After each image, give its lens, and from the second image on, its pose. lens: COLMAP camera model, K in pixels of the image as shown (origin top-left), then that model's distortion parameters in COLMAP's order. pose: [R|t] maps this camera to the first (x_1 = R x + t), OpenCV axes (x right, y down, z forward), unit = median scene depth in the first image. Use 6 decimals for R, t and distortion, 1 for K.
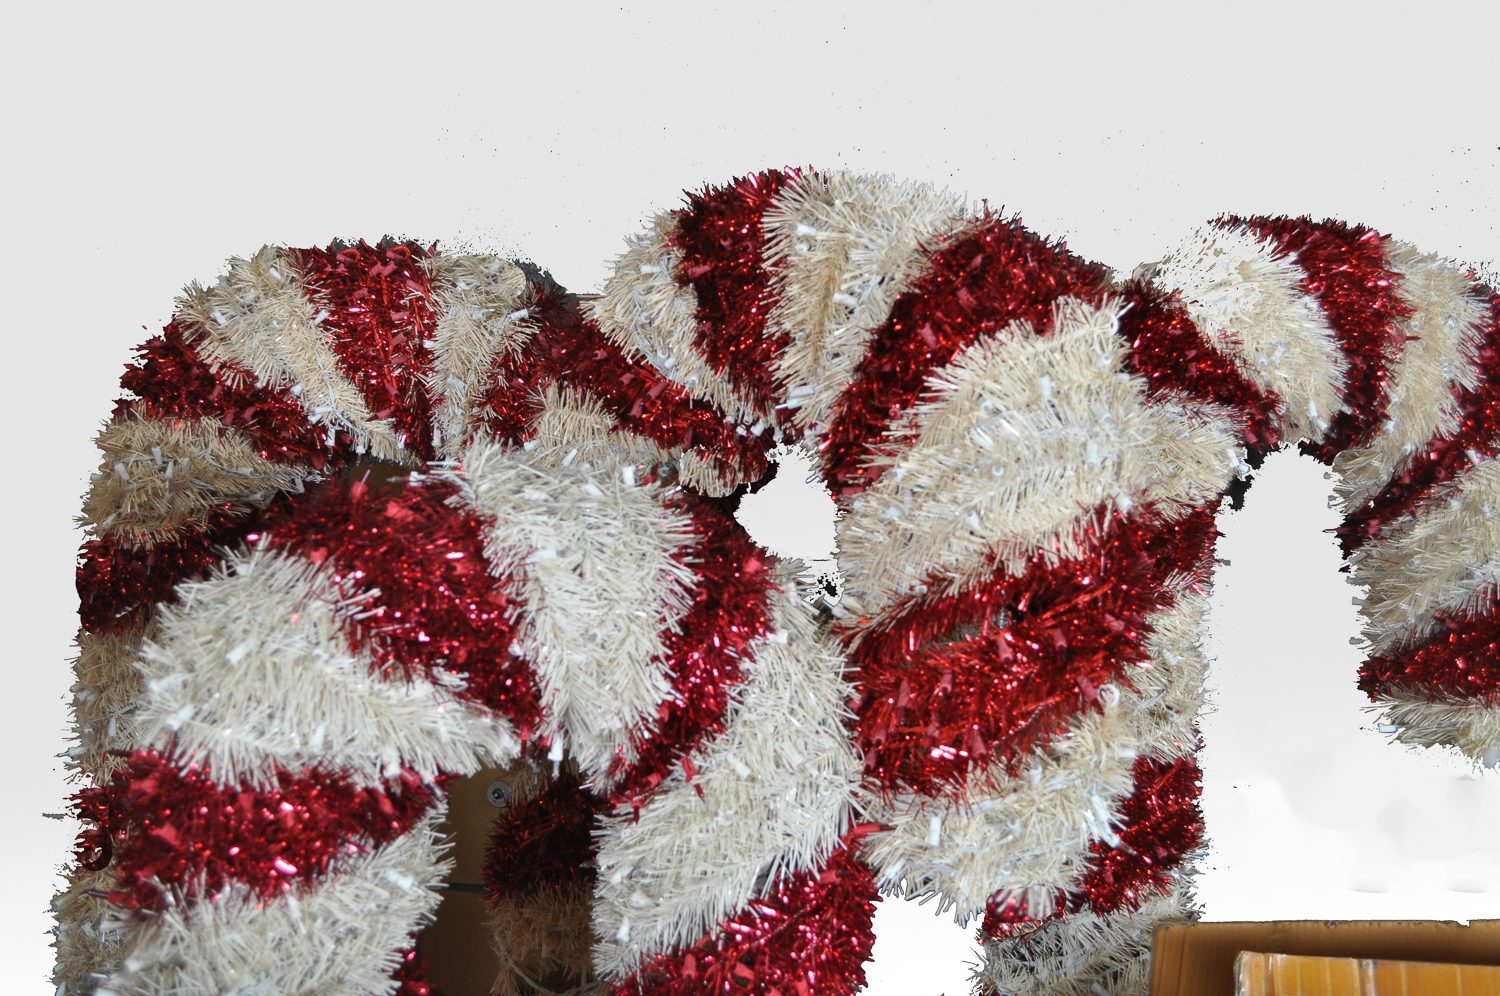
lens RADIAL K [[1535.3, 0, 750.0], [0, 1535.3, 498.0], [0, 0, 1]] dist [-0.010807, -0.000323]
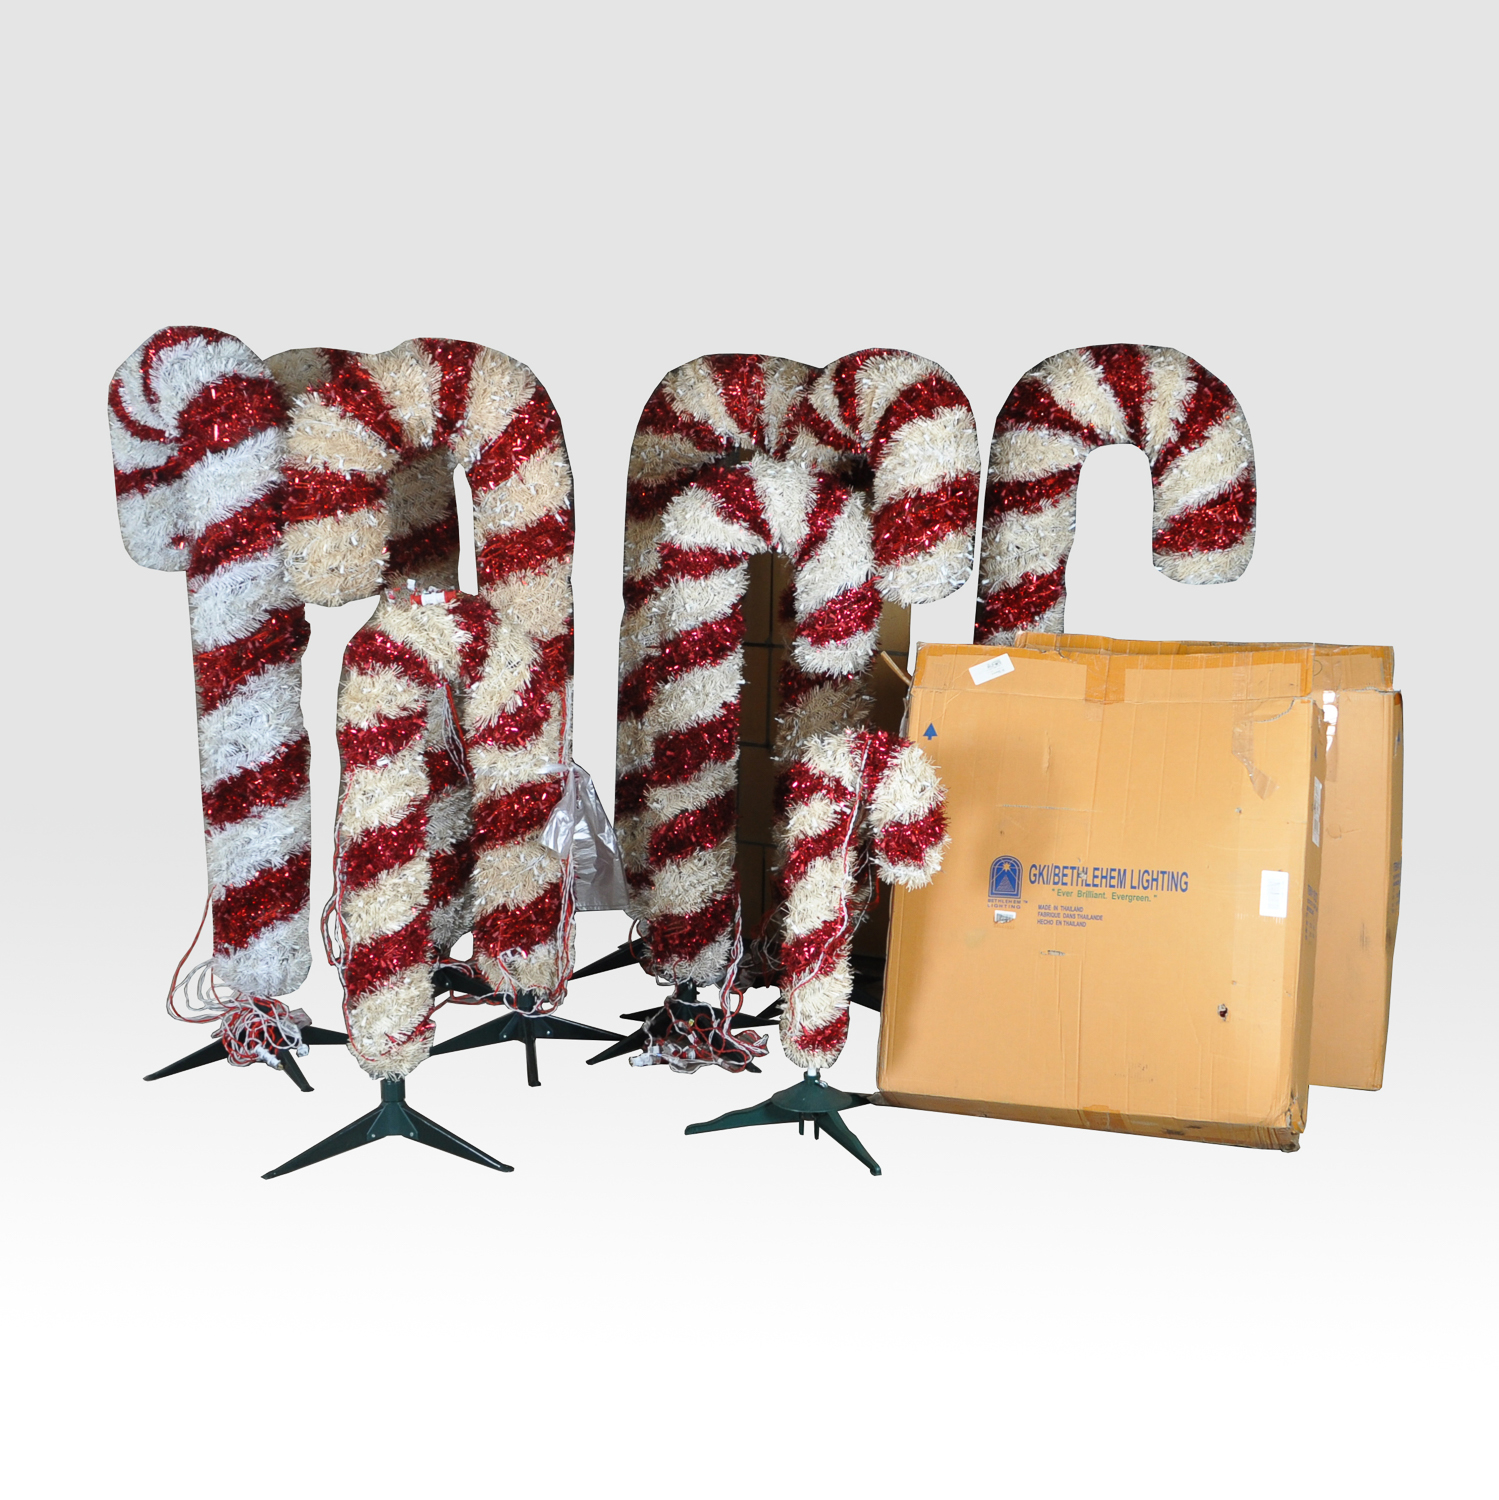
lens RADIAL K [[1659.3, 0, 749.5], [0, 1659.3, 750.0], [0, 0, 1]] dist [0.010776, 0.006980]
pose [[0.959240, 0.049927, -0.278148, 0.815220], [0.003675, 0.981982, 0.188937, -0.086050], [0.282569, -0.182258, 0.941773, -2.431291]]
